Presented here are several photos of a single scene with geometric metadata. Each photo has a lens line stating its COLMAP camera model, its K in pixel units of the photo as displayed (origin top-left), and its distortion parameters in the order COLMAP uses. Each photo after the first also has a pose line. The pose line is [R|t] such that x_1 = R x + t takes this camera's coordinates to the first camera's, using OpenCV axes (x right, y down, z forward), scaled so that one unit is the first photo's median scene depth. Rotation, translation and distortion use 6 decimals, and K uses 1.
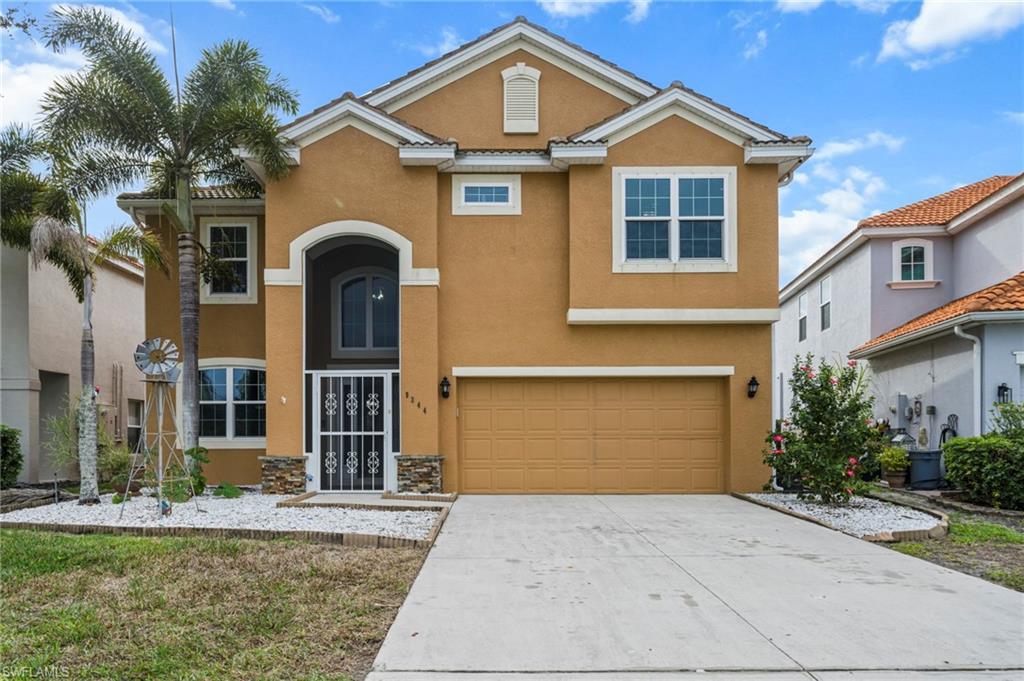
lens RADIAL K [[642.4, 0, 509.9], [0, 642.4, 443.3], [0, 0, 1]] dist [0.002661, -0.000677]
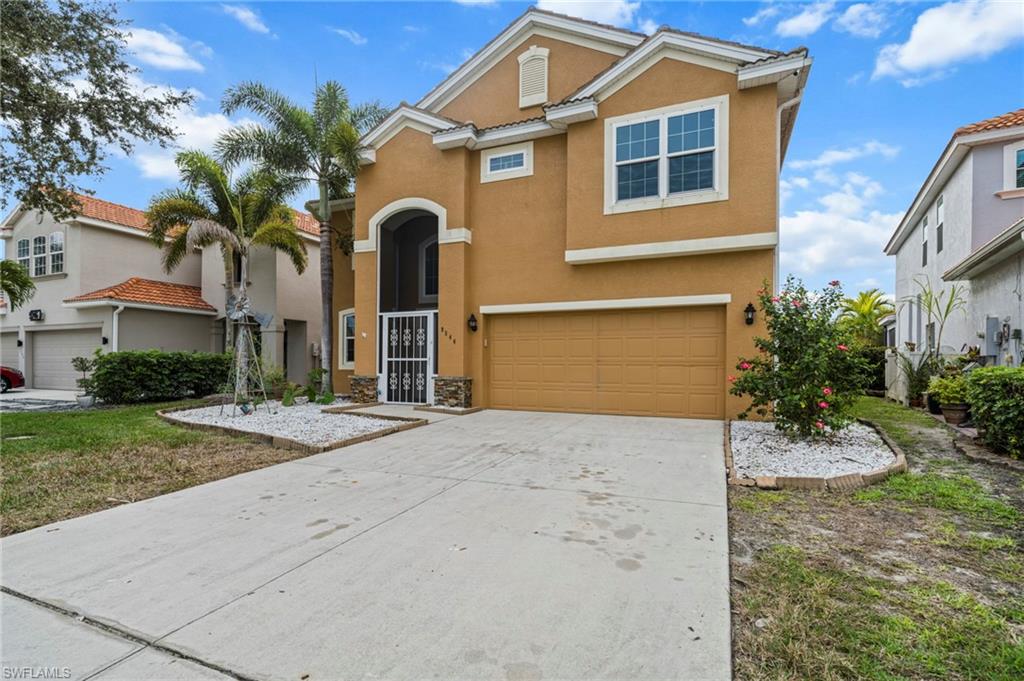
lens RADIAL K [[475.6, 0, 511.2], [0, 475.6, 367.7], [0, 0, 1]] dist [0.002204, 0.000148]
pose [[0.919634, 0.009668, -0.392658, 0.336096], [-0.009220, 0.999953, 0.003026, -0.003277], [0.392668, 0.000837, 0.919680, 0.184186]]
